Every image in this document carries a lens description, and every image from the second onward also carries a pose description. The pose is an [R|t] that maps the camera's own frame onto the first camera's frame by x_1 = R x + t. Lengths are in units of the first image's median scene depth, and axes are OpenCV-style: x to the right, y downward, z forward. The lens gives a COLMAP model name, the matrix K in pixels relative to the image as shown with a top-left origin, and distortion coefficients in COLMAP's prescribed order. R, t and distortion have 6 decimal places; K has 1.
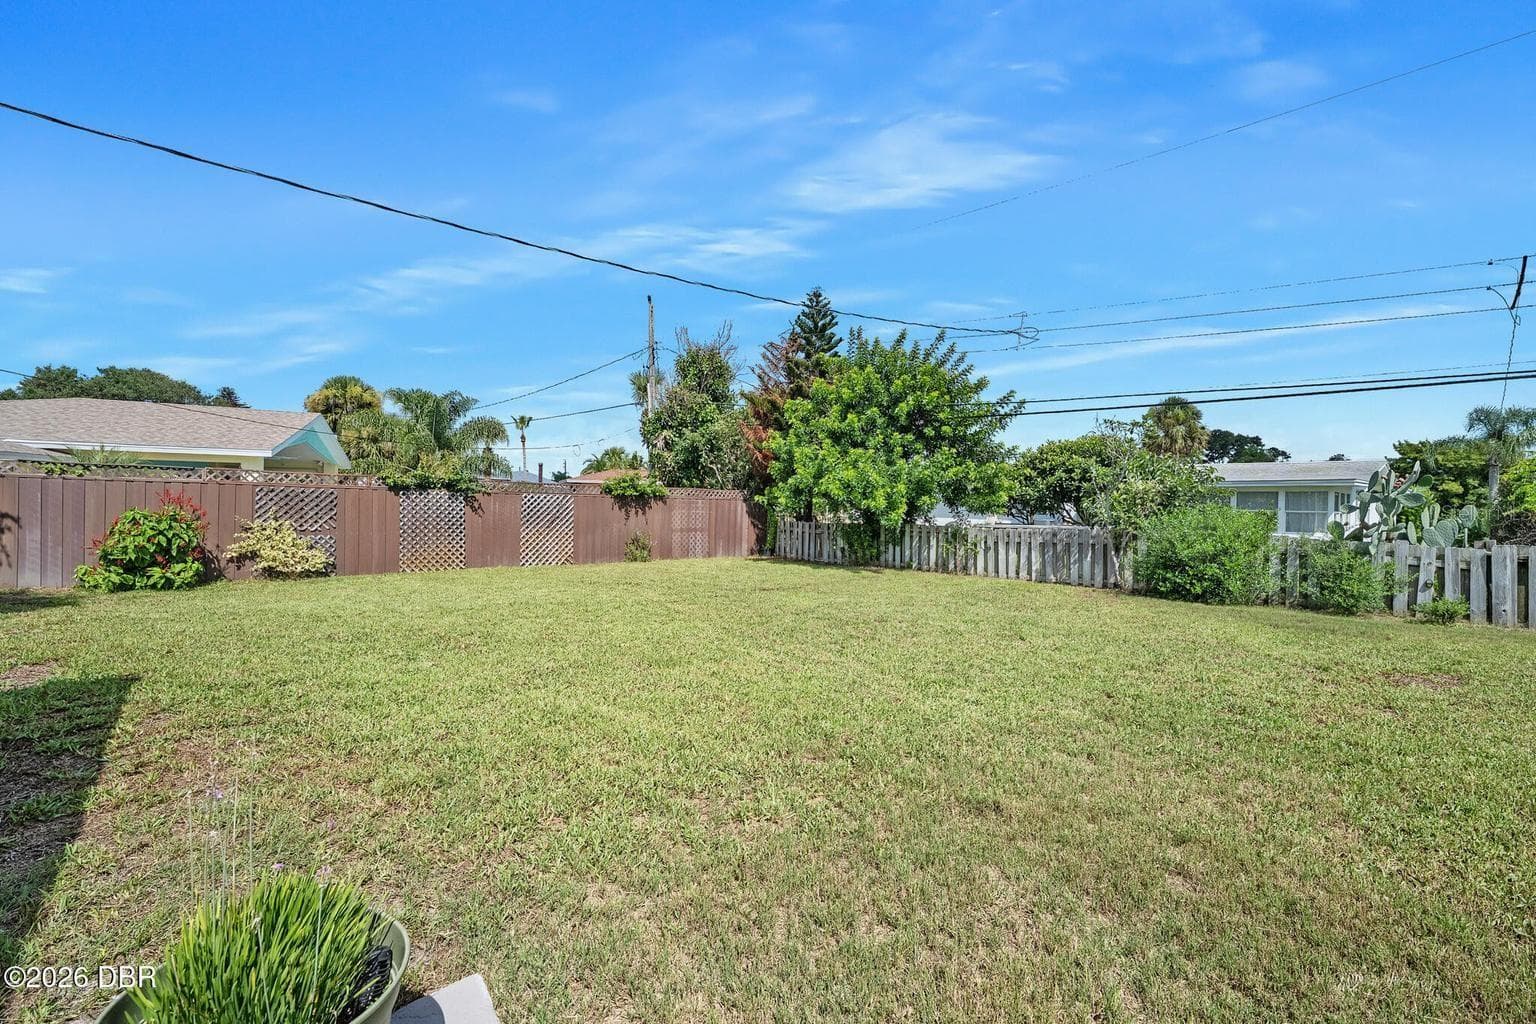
lens RADIAL K [[628.0, 0, 777.3], [0, 628.0, 510.3], [0, 0, 1]] dist [-0.007198, 0.000215]
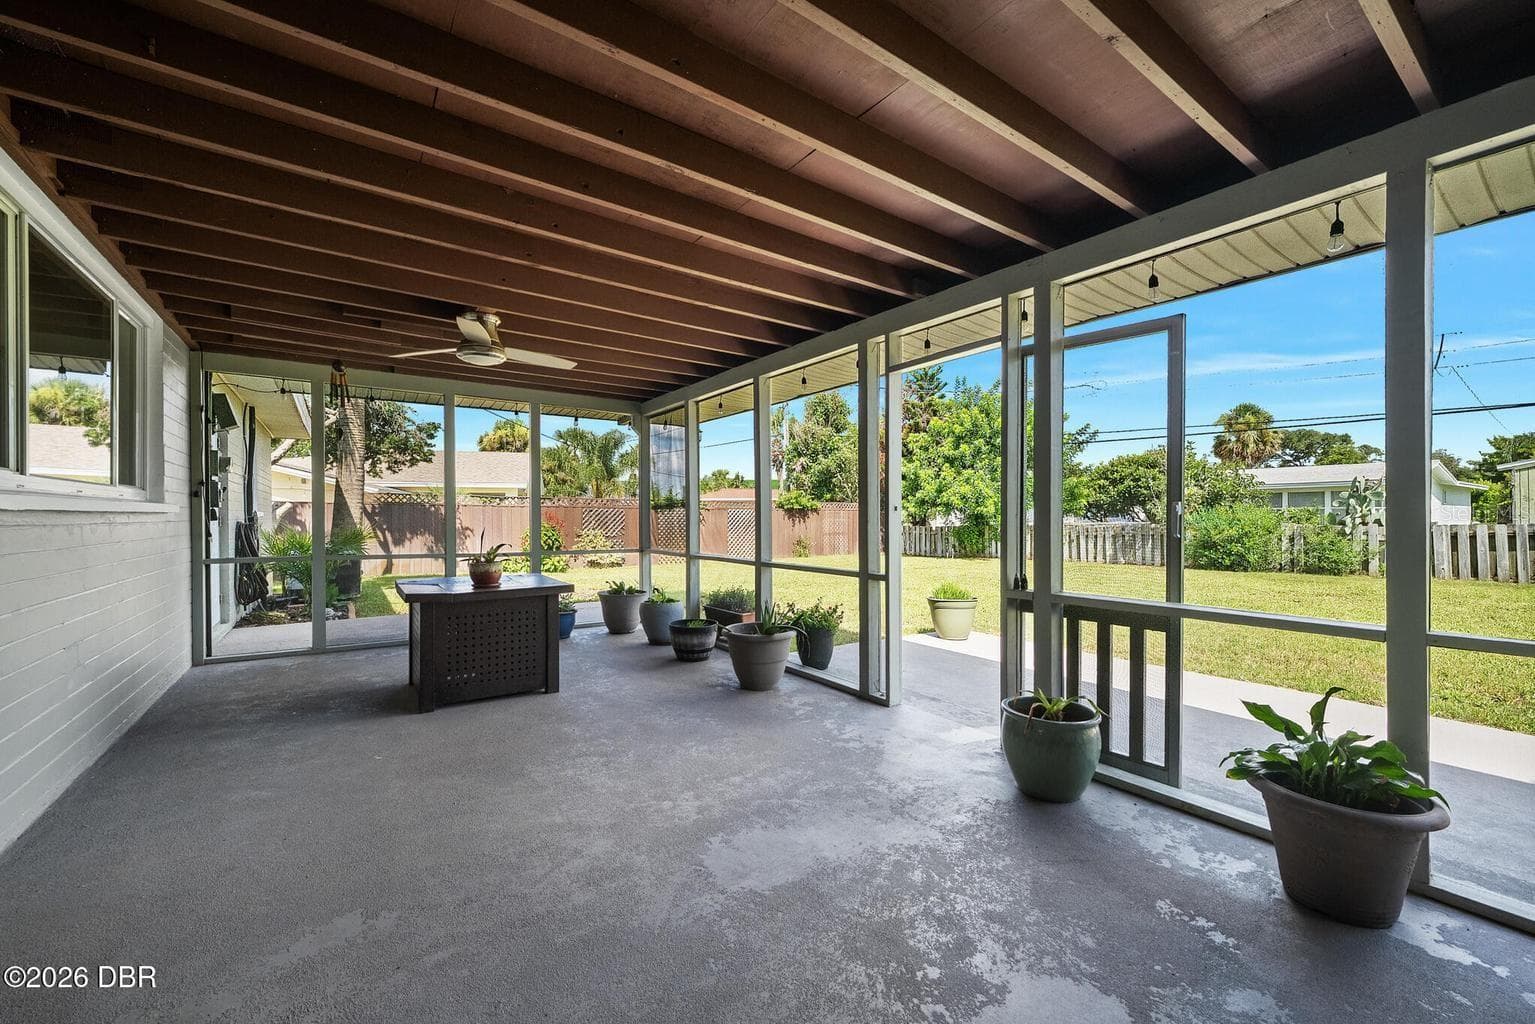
lens RADIAL K [[627.6, 0, 762.3], [0, 627.6, 519.9], [0, 0, 1]] dist [-0.007198, 0.000215]
pose [[0.993018, -0.024426, -0.115405, -0.163702], [0.023640, 0.999687, -0.008174, 0.011438], [0.115569, 0.005389, 0.993285, -0.403548]]
